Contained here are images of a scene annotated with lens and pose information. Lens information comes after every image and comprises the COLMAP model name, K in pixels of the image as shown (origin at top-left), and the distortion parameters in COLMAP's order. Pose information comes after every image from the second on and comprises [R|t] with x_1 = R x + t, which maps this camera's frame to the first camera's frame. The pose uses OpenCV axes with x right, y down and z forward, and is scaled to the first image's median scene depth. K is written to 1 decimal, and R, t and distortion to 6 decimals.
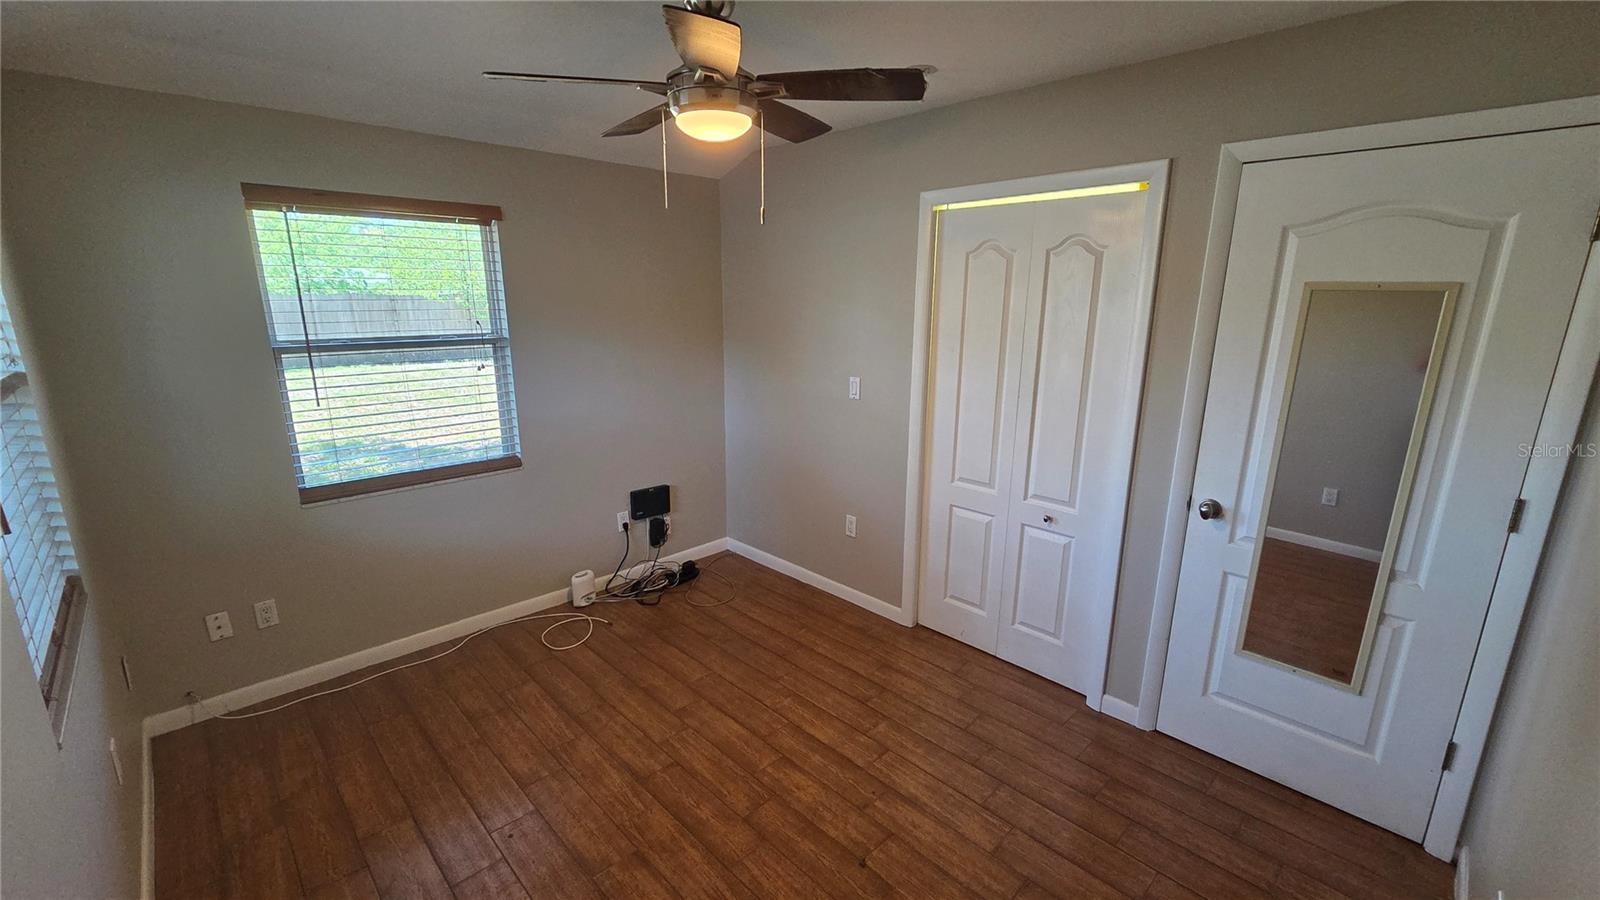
lens RADIAL K [[657.2, 0, 813.7], [0, 657.2, 463.2], [0, 0, 1]] dist [-0.001703, -0.000170]
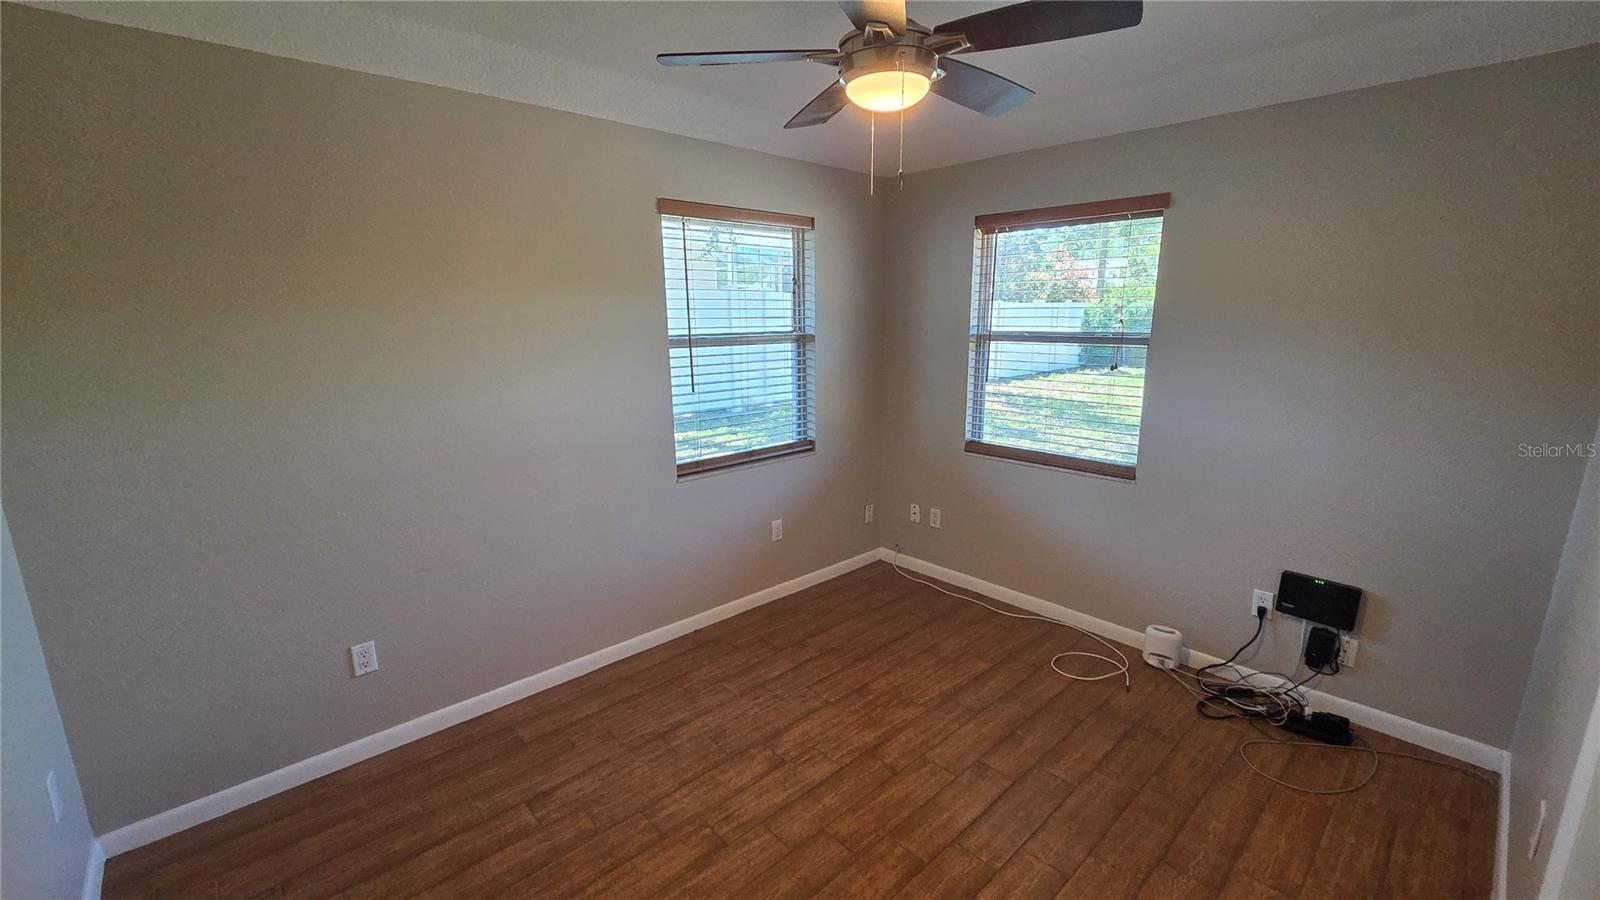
lens RADIAL K [[657.2, 0, 789.0], [0, 657.2, 460.5], [0, 0, 1]] dist [-0.001703, -0.000170]
pose [[-0.047470, 0.213801, -0.975723, 0.511519], [-0.241023, 0.945509, 0.218907, -0.117277], [0.969358, 0.245563, 0.006648, 0.586306]]
